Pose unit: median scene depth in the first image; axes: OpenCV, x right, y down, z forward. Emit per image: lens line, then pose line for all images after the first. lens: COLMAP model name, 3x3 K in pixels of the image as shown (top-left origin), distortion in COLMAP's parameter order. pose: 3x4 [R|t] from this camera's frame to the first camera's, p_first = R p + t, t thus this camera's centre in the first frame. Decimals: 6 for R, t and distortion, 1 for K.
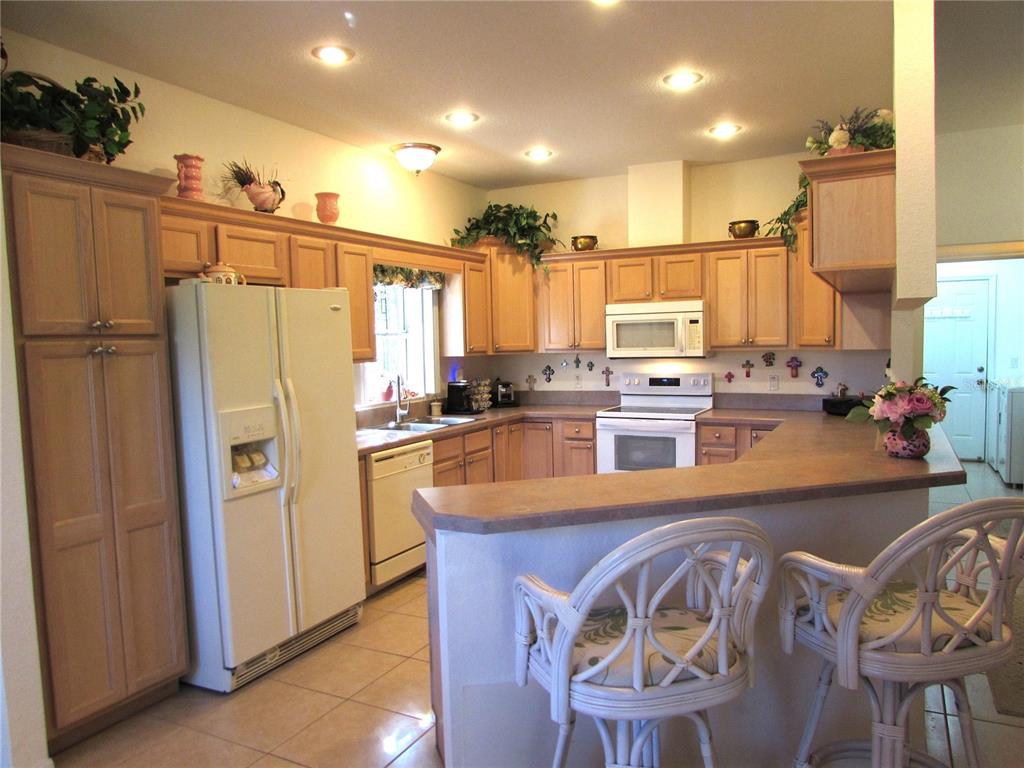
lens RADIAL K [[727.3, 0, 513.4], [0, 727.3, 389.1], [0, 0, 1]] dist [-0.026744, 0.001435]
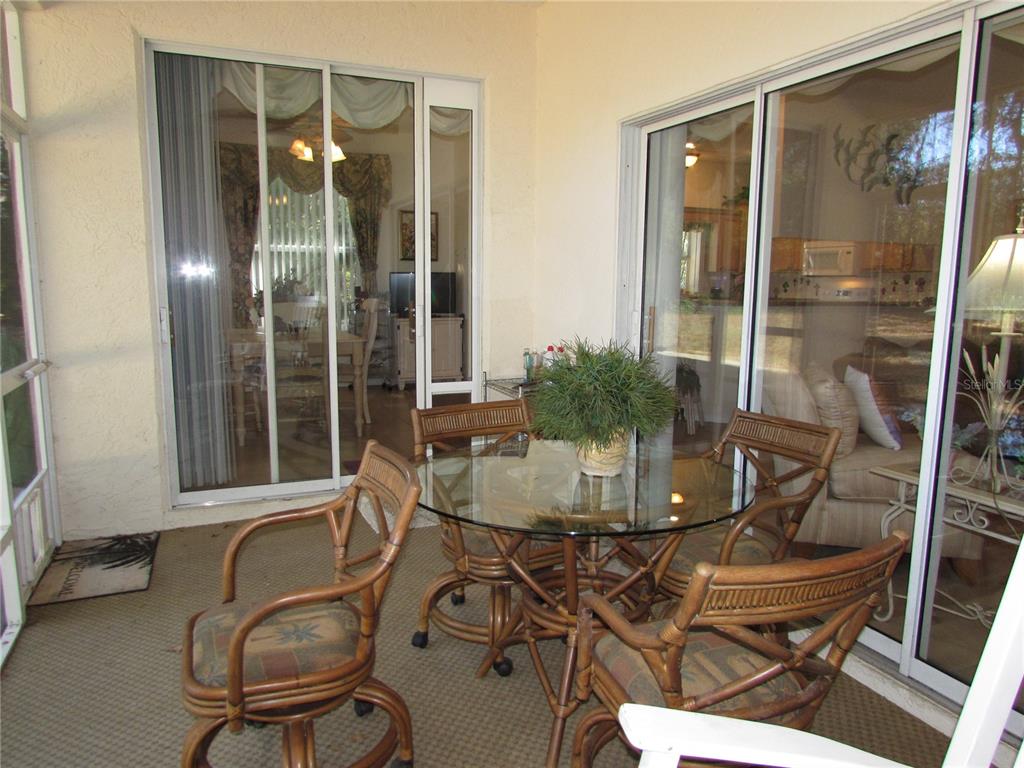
lens RADIAL K [[727.3, 0, 513.4], [0, 727.3, 389.1], [0, 0, 1]] dist [-0.026744, 0.001435]
pose [[0.777138, 0.125384, -0.616713, 0.662828], [-0.071861, 0.991222, 0.110972, 0.074825], [0.625214, -0.041922, 0.779327, -0.653376]]
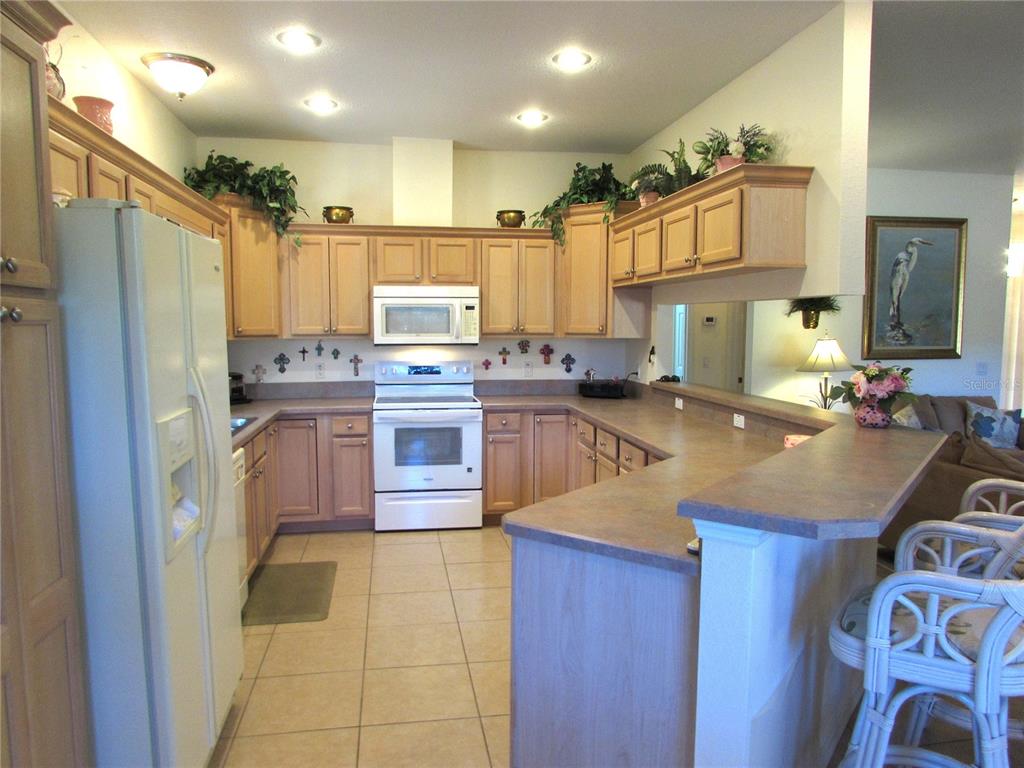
lens RADIAL K [[727.3, 0, 513.4], [0, 727.3, 389.1], [0, 0, 1]] dist [-0.026744, 0.001435]
pose [[0.799490, -0.029941, 0.599933, -0.287405], [0.020944, 0.999539, 0.021973, -0.003548], [-0.600315, -0.005002, 0.799748, 0.173485]]
